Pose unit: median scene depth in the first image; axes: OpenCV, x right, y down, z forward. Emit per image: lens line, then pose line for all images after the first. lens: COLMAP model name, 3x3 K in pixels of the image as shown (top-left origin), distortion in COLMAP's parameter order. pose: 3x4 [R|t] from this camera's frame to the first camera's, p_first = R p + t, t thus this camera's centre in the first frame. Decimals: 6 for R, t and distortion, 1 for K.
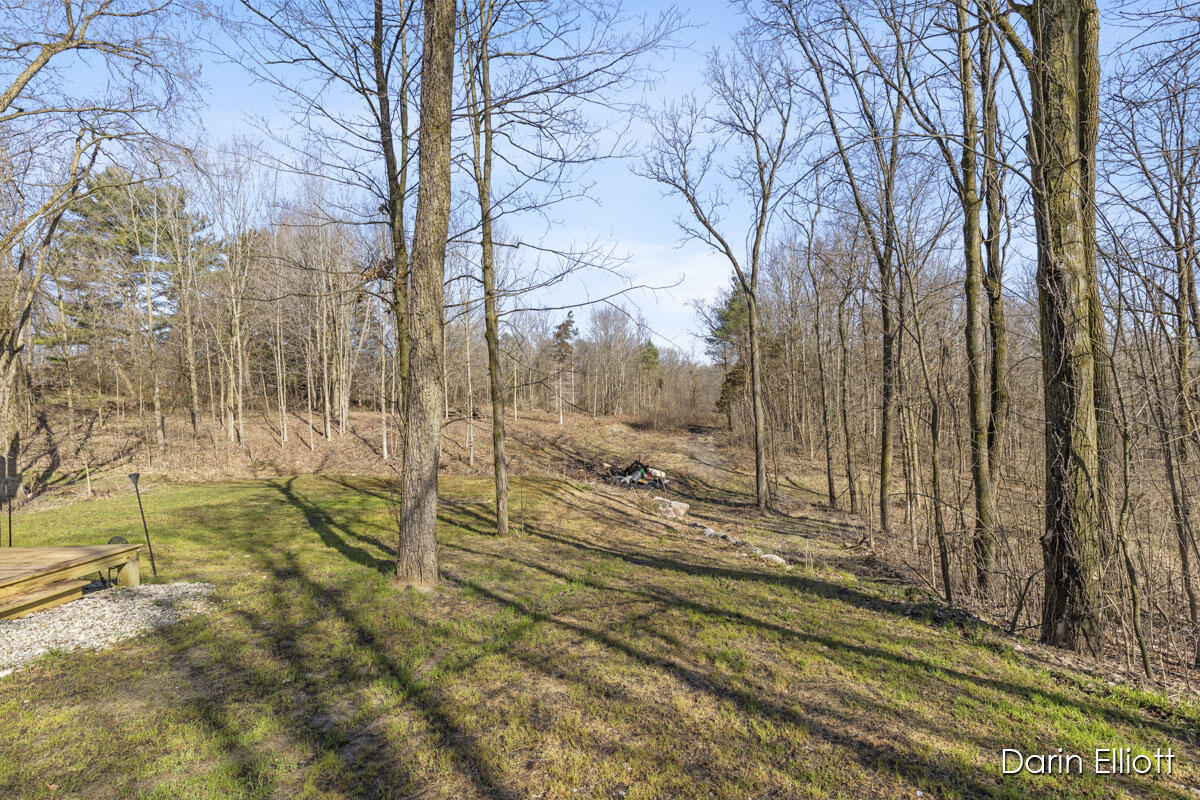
lens RADIAL K [[544.4, 0, 604.2], [0, 544.4, 402.8], [0, 0, 1]] dist [0.004269, -0.000061]
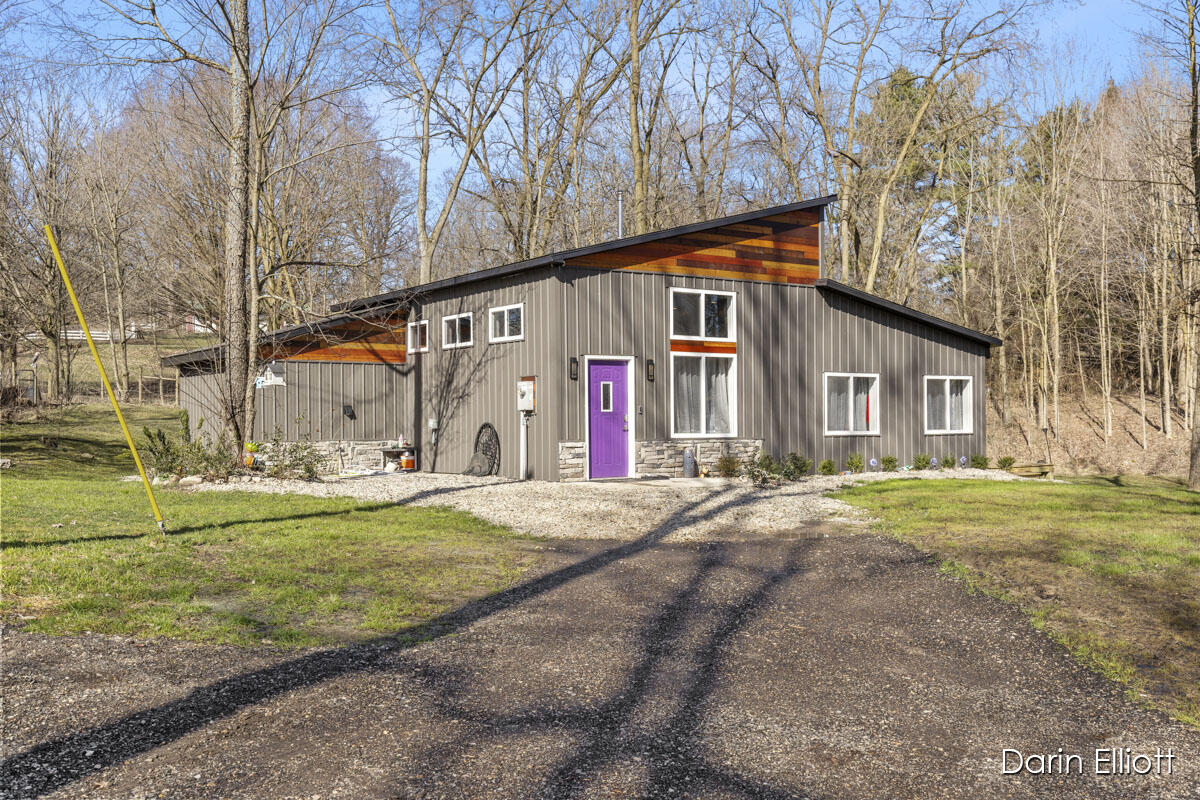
lens RADIAL K [[1148.8, 0, 606.8], [0, 1148.8, 427.0], [0, 0, 1]] dist [0.012413, 0.000000]
pose [[0.594731, 0.031583, -0.803304, 0.263078], [0.005852, 0.999031, 0.043611, -0.013319], [0.803903, -0.030638, 0.593970, -0.473490]]
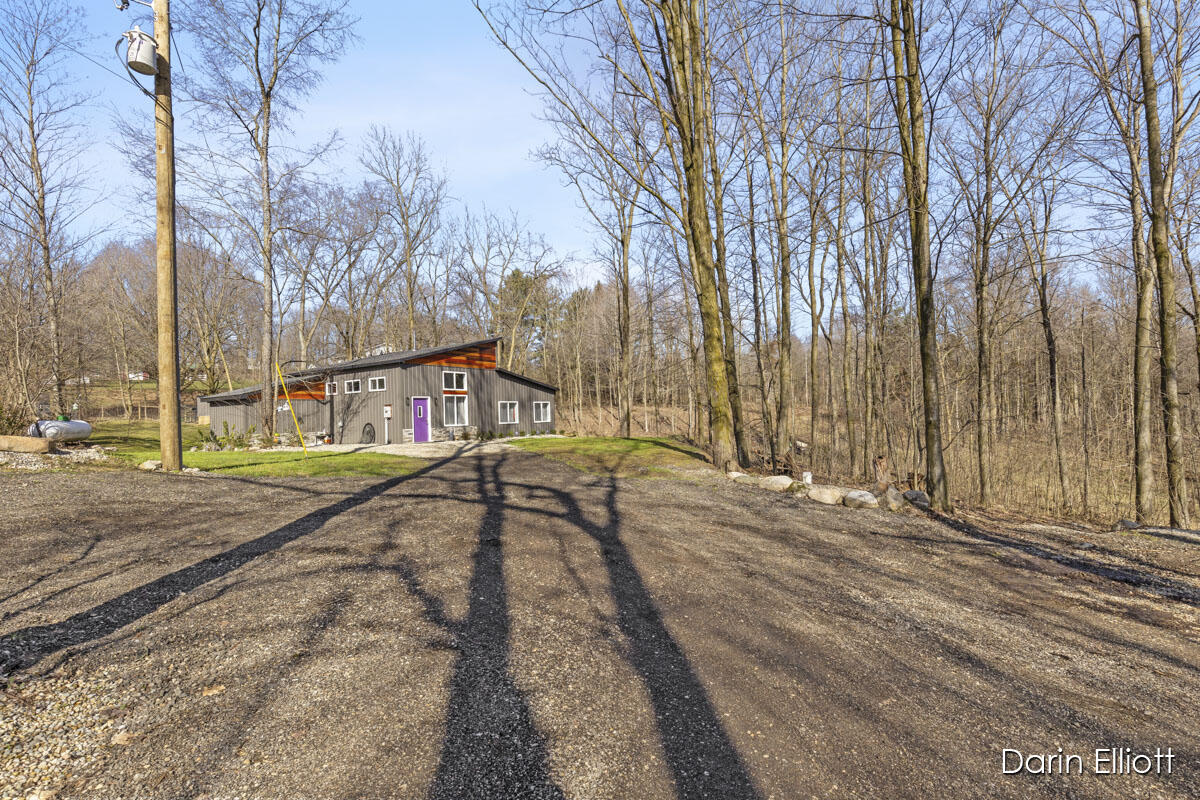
lens RADIAL K [[544.4, 0, 603.5], [0, 544.4, 400.4], [0, 0, 1]] dist [0.004269, -0.000061]
pose [[0.864599, -0.011905, -0.502321, 0.385004], [0.017708, 0.999820, 0.006784, -0.019373], [0.502150, -0.014761, 0.864655, -0.645357]]
